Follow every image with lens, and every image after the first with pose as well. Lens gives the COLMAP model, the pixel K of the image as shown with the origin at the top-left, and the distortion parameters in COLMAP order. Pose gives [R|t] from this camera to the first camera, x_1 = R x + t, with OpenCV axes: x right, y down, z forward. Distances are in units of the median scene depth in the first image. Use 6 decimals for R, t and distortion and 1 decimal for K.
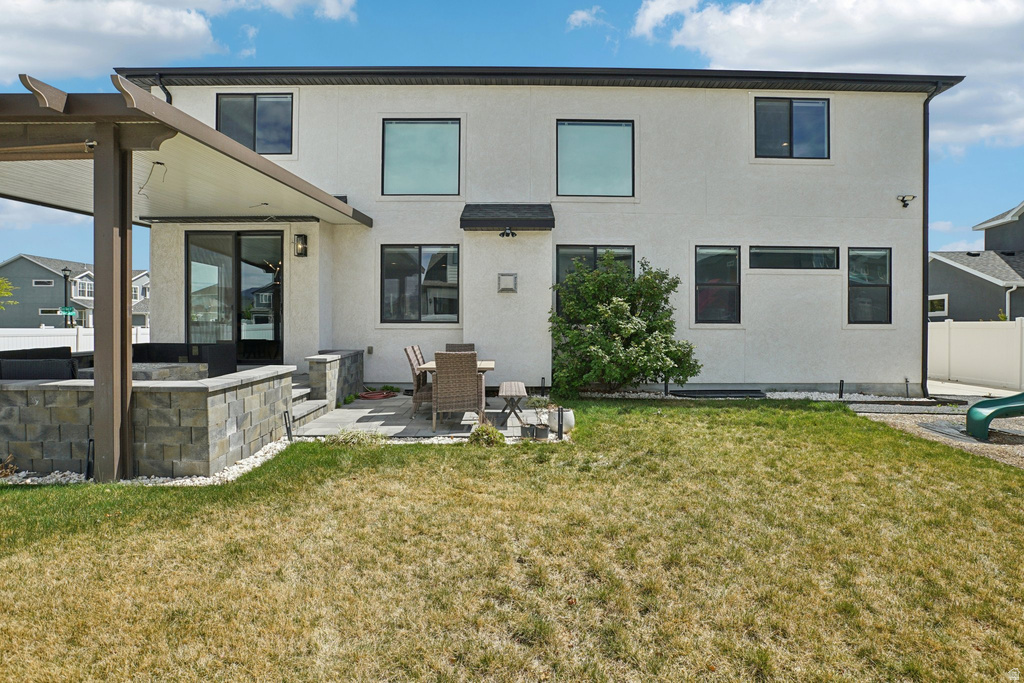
lens RADIAL K [[475.8, 0, 512.0], [0, 475.8, 341.5], [0, 0, 1]] dist [-0.039017, 0.000257]
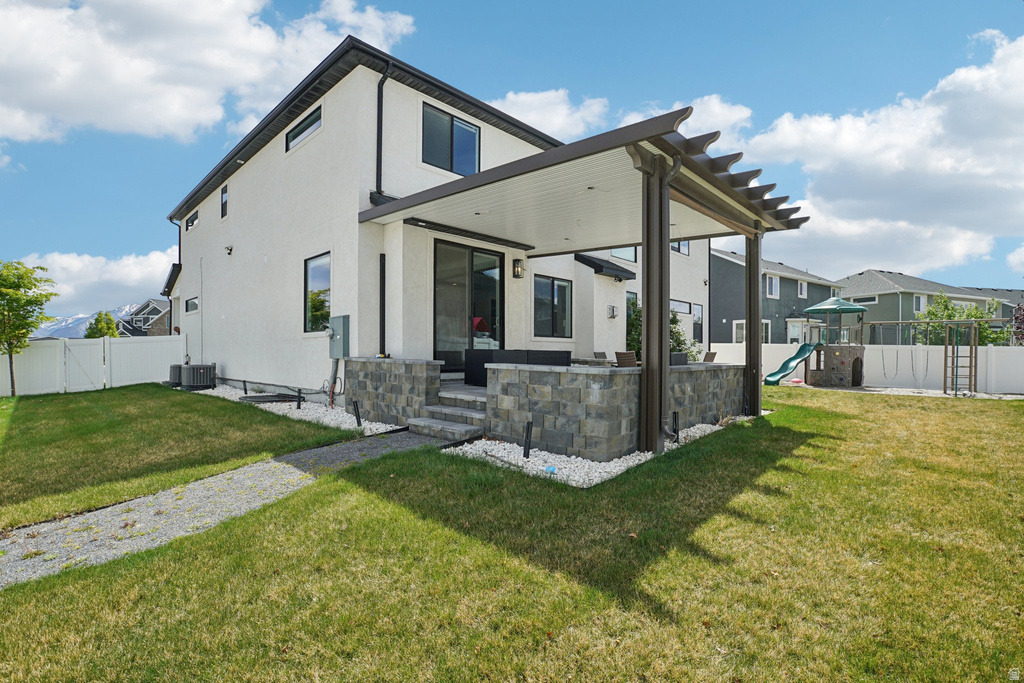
lens RADIAL K [[475.8, 0, 512.0], [0, 475.8, 341.5], [0, 0, 1]] dist [-0.039017, 0.000257]
pose [[0.688320, 0.015196, 0.725248, -1.221366], [0.013070, 0.999359, -0.033343, 0.014321], [-0.725289, 0.032429, 0.687680, 0.189551]]
